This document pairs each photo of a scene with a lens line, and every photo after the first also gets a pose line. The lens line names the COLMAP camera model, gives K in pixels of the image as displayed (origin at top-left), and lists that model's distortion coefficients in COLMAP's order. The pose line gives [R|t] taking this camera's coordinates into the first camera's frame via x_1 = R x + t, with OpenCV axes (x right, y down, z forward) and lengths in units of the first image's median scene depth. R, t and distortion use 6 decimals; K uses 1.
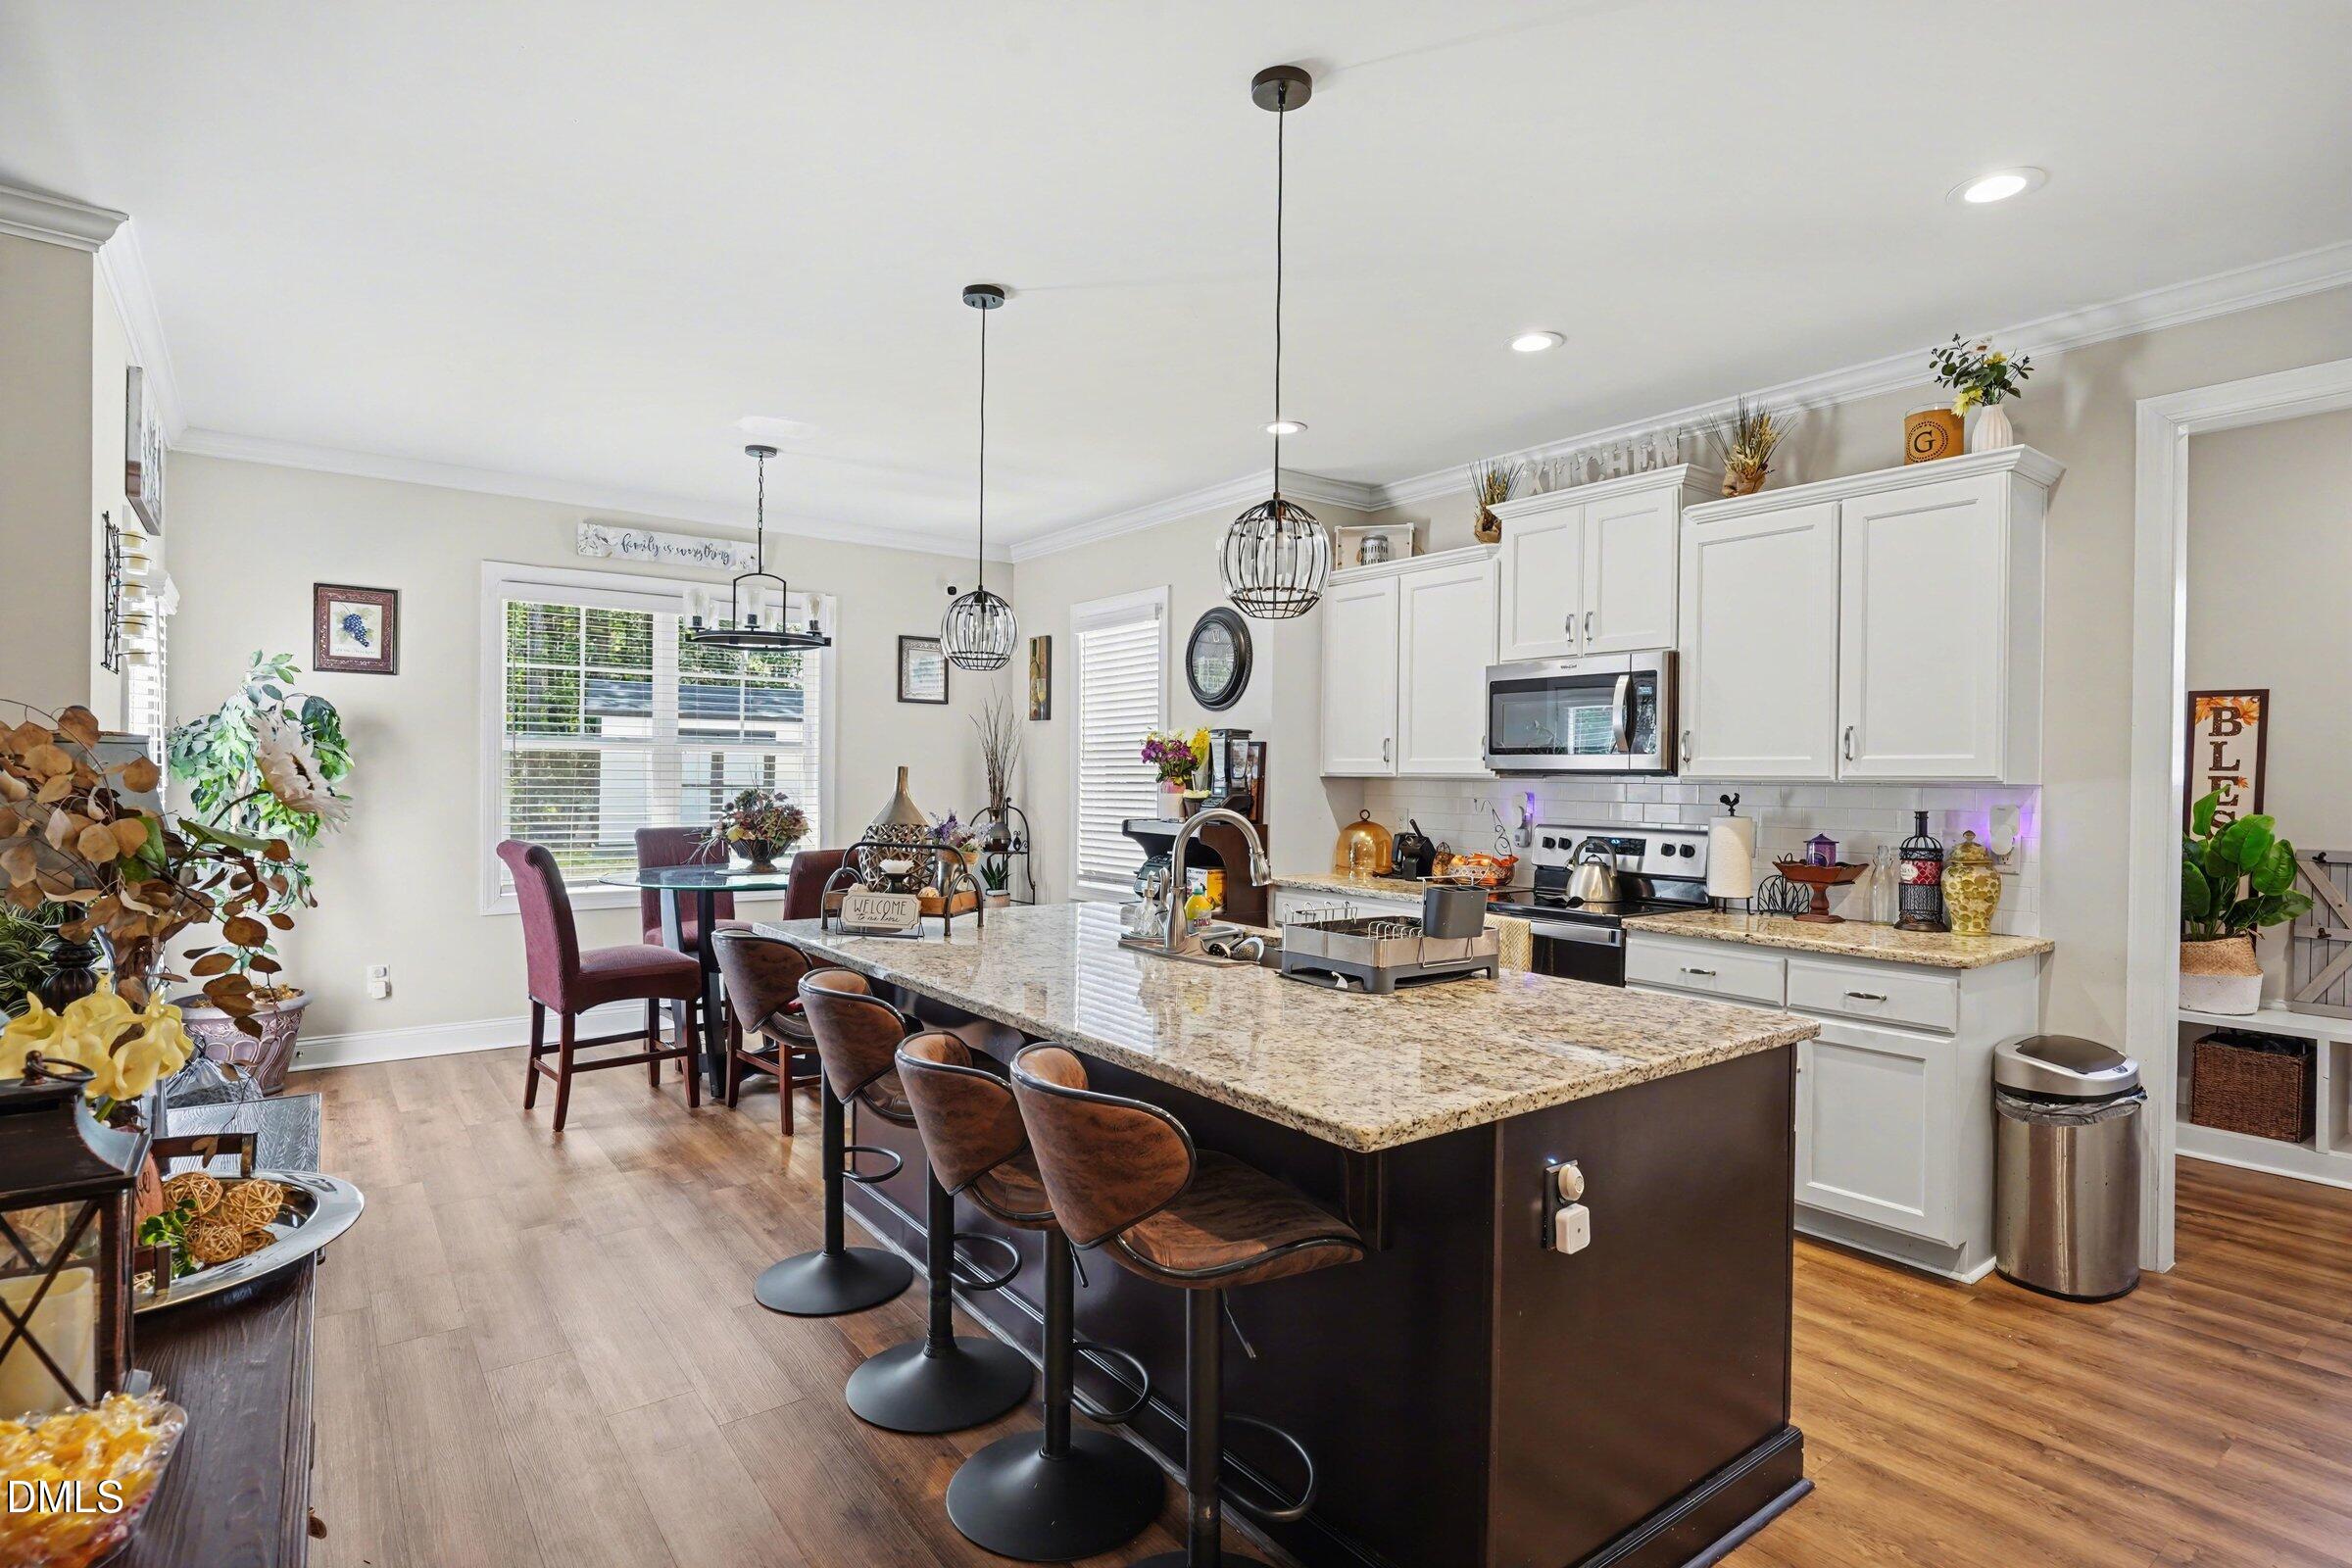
lens RADIAL K [[1164.4, 0, 1172.5], [0, 1164.4, 784.7], [0, 0, 1]] dist [-0.010338, -0.000018]
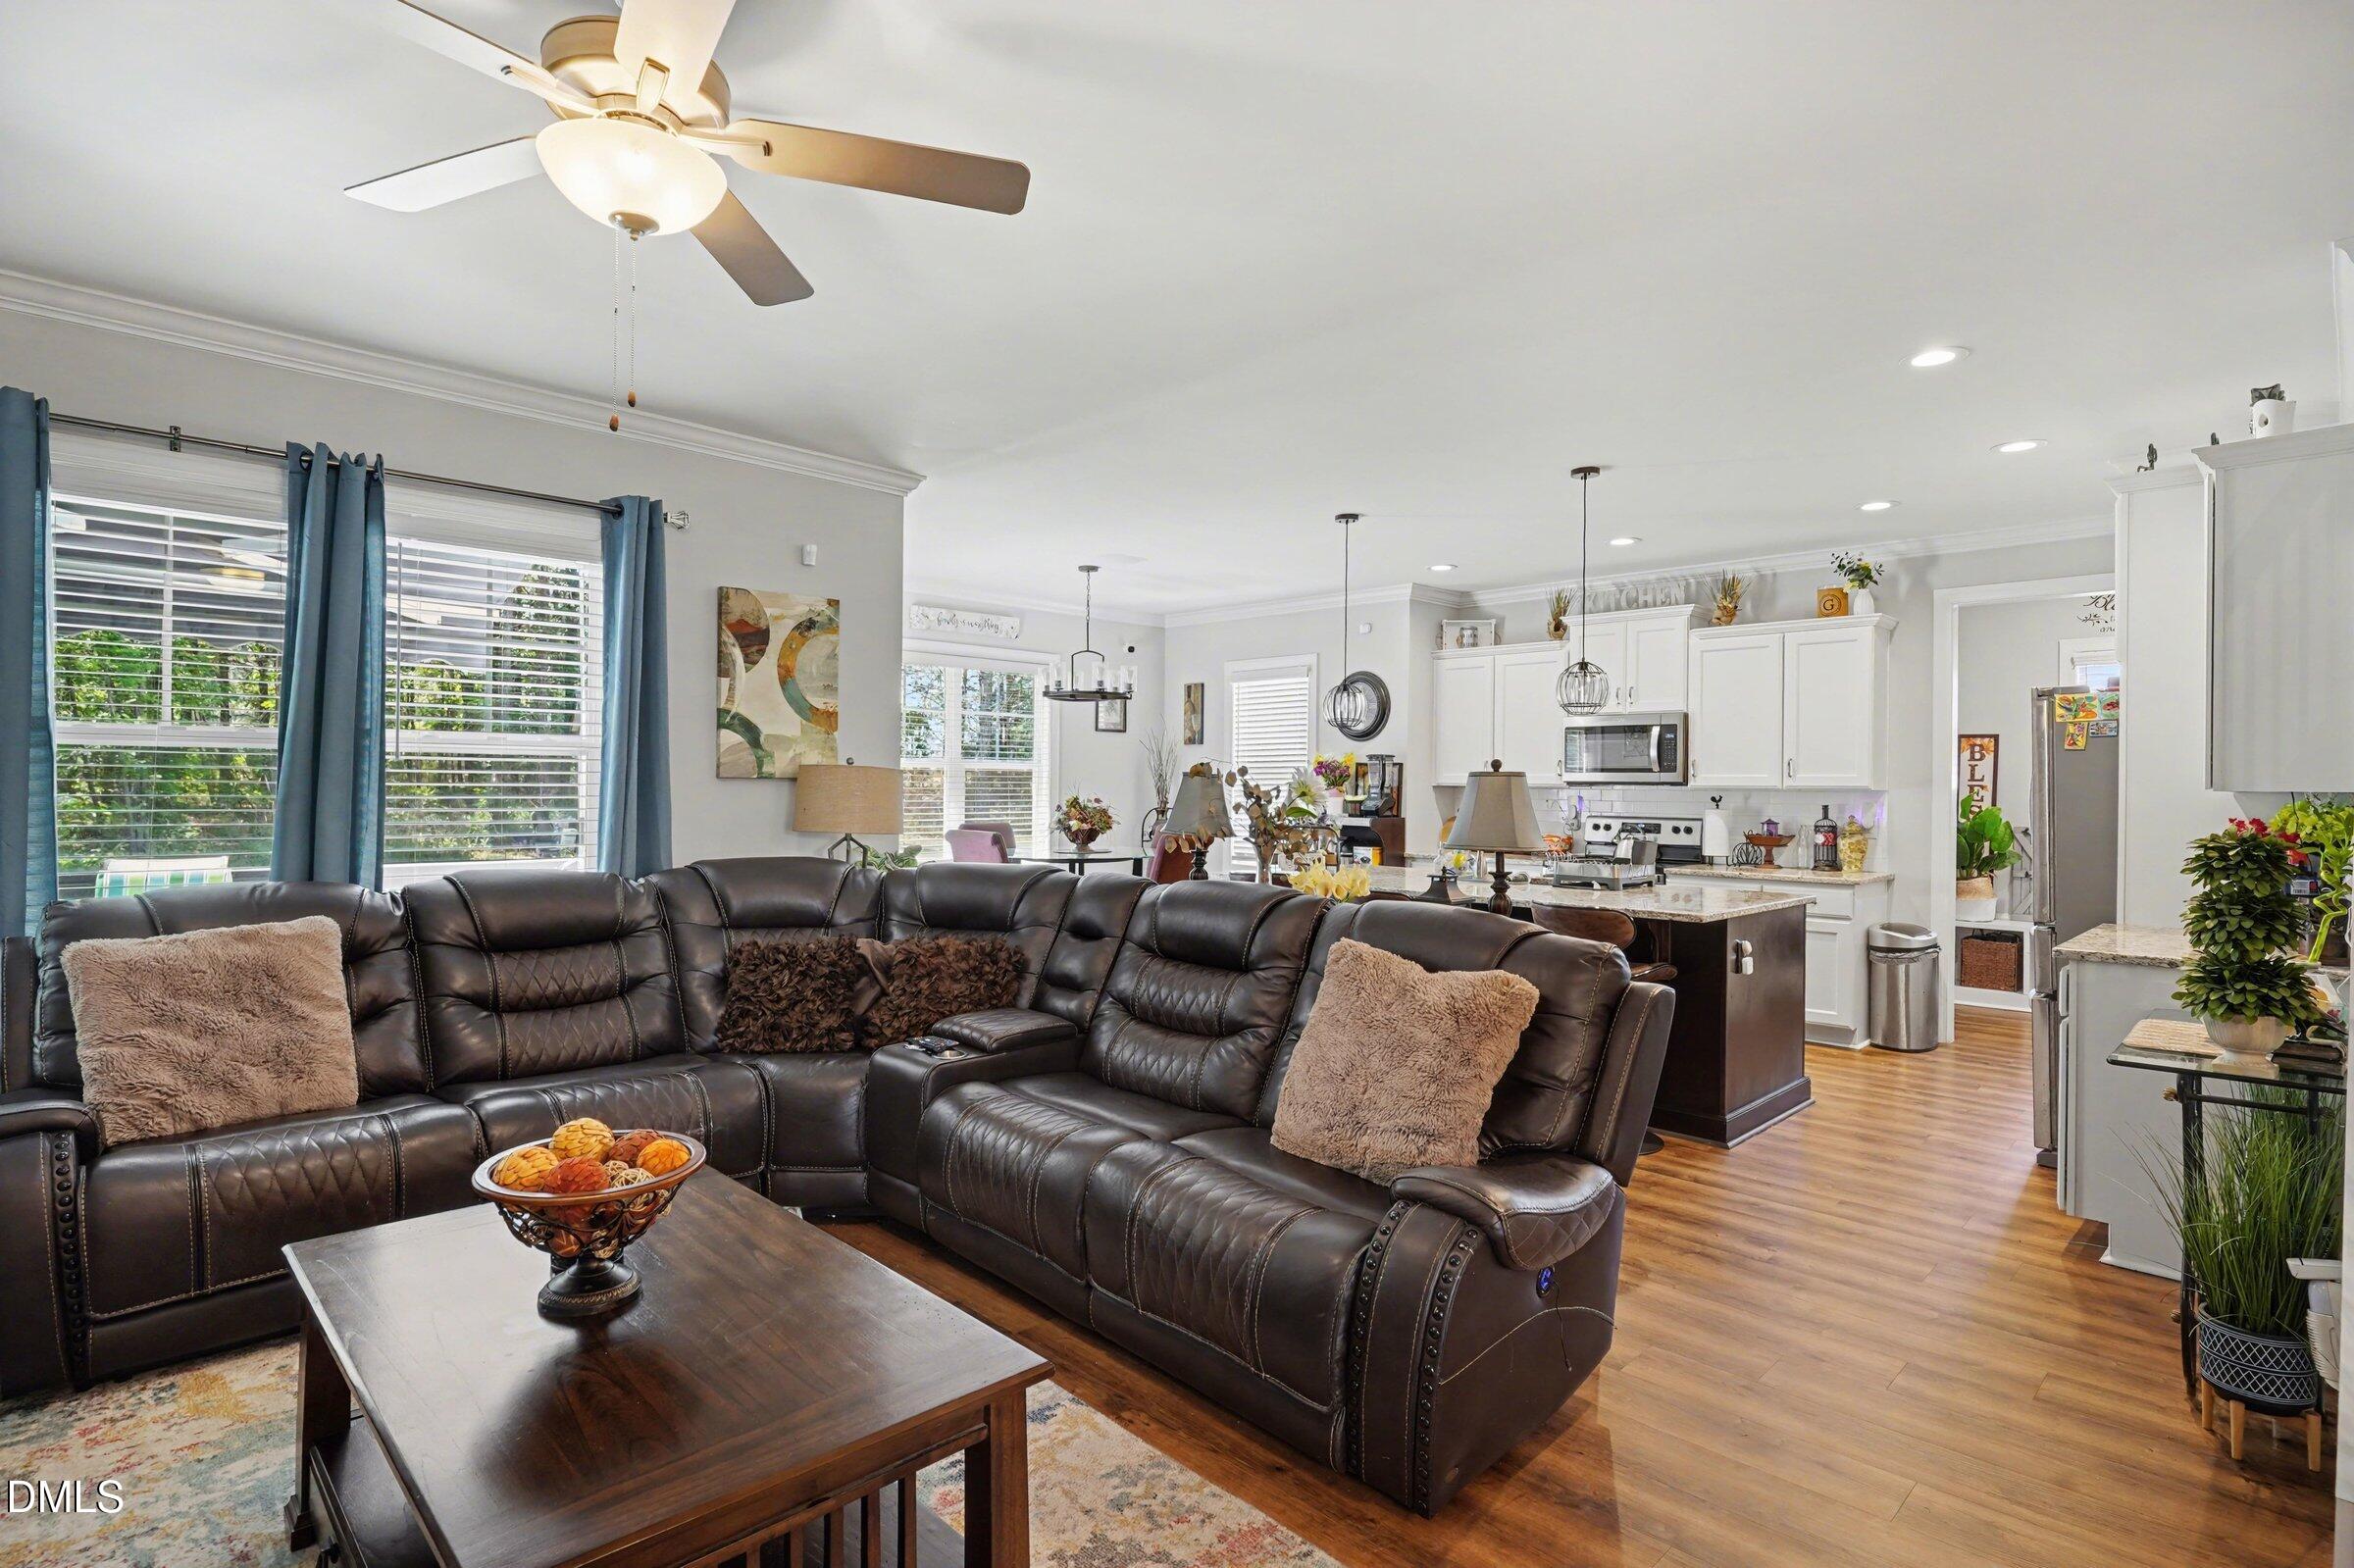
lens RADIAL K [[1165.2, 0, 1169.9], [0, 1165.2, 786.9], [0, 0, 1]] dist [-0.010338, -0.000018]
pose [[0.991303, -0.003132, 0.131562, -0.544242], [0.003530, 0.999990, -0.002789, -0.003698], [-0.131552, 0.003229, 0.991304, -0.595473]]
